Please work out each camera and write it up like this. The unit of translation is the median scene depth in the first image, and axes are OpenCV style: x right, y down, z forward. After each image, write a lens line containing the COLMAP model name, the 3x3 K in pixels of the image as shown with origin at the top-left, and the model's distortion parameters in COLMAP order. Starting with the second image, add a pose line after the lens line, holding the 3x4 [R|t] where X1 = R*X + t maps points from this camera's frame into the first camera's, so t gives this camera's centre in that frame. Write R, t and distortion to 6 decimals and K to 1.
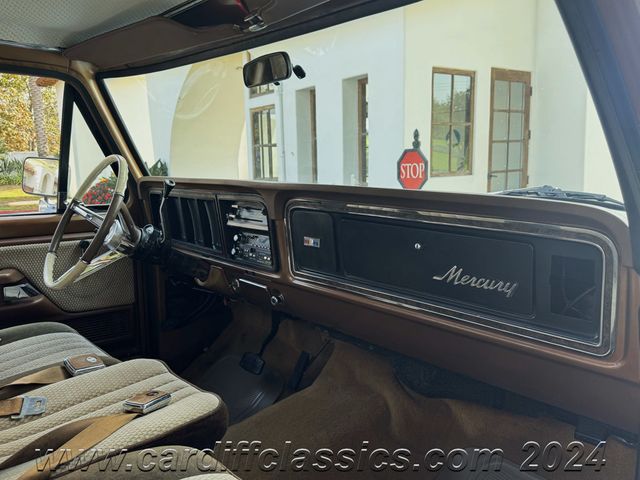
lens RADIAL K [[526.3, 0, 316.4], [0, 526.3, 240.5], [0, 0, 1]] dist [0.056787, -0.032389]
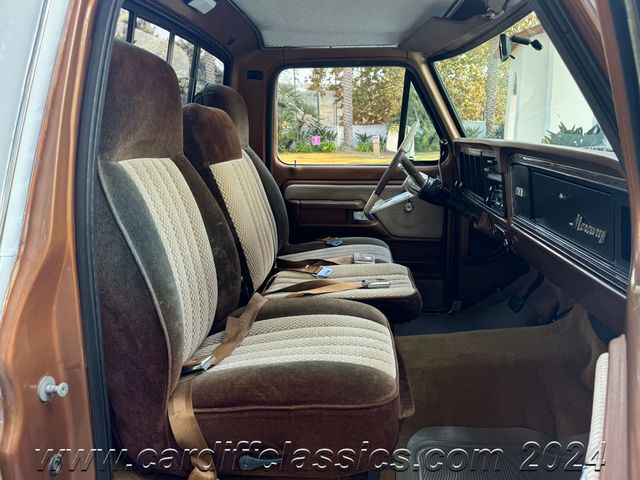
lens RADIAL K [[526.3, 0, 306.9], [0, 526.3, 244.0], [0, 0, 1]] dist [0.056787, -0.032389]
pose [[0.681212, 0.147589, -0.717055, 0.404808], [-0.100407, 0.989047, 0.108184, 0.029175], [0.725168, -0.001699, 0.688570, -0.129641]]
